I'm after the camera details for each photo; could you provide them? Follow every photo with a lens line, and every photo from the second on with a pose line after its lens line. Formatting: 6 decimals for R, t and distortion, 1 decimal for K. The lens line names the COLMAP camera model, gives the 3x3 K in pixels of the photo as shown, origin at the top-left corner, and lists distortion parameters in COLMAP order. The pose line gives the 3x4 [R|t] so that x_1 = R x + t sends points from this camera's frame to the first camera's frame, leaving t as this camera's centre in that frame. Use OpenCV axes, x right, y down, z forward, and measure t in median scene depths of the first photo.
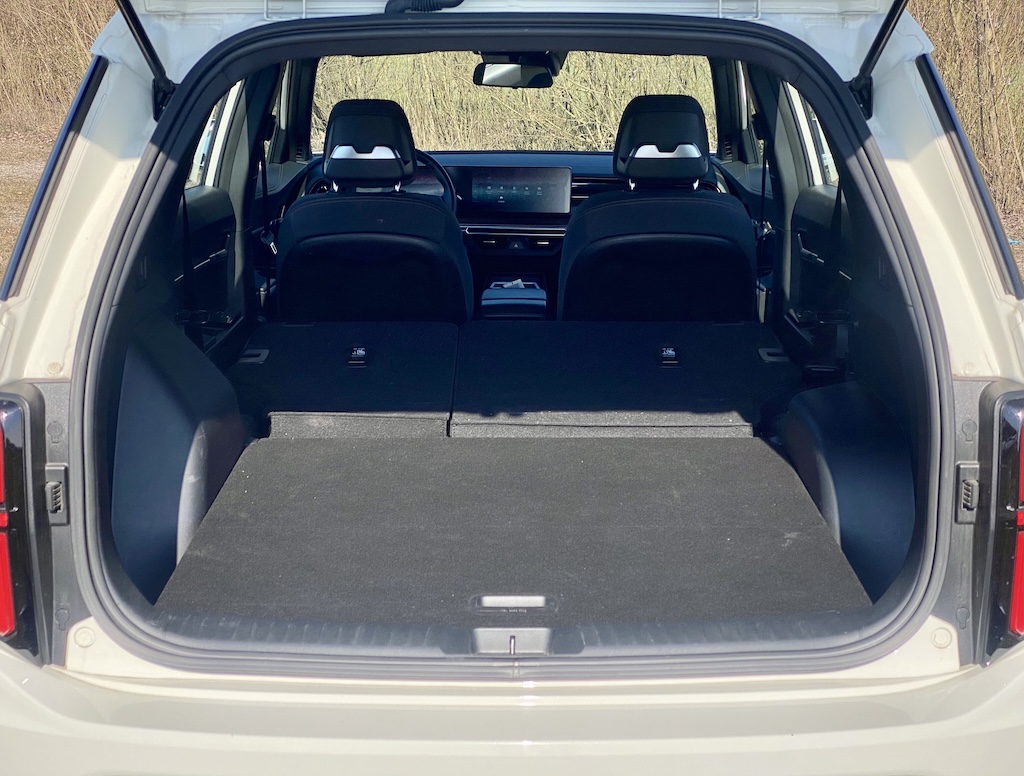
lens RADIAL K [[1669.8, 0, 512.0], [0, 1669.8, 388.0], [0, 0, 1]] dist [0.127973, -0.028776]
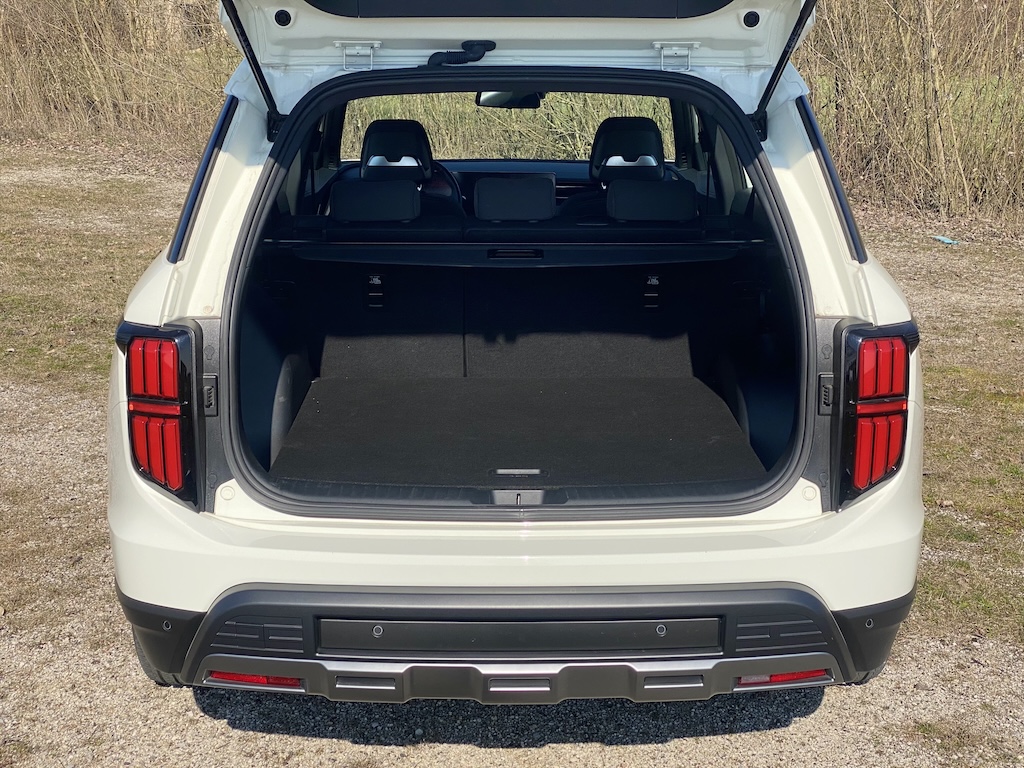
lens RADIAL K [[1581.3, 0, 512.0], [0, 1581.3, 384.0], [0, 0, 1]] dist [0.104498, -0.012328]
pose [[0.999947, 0.000736, 0.010296, -0.018526], [-0.000747, 0.999999, 0.001063, 0.047722], [-0.010295, -0.001070, 0.999946, -0.359491]]
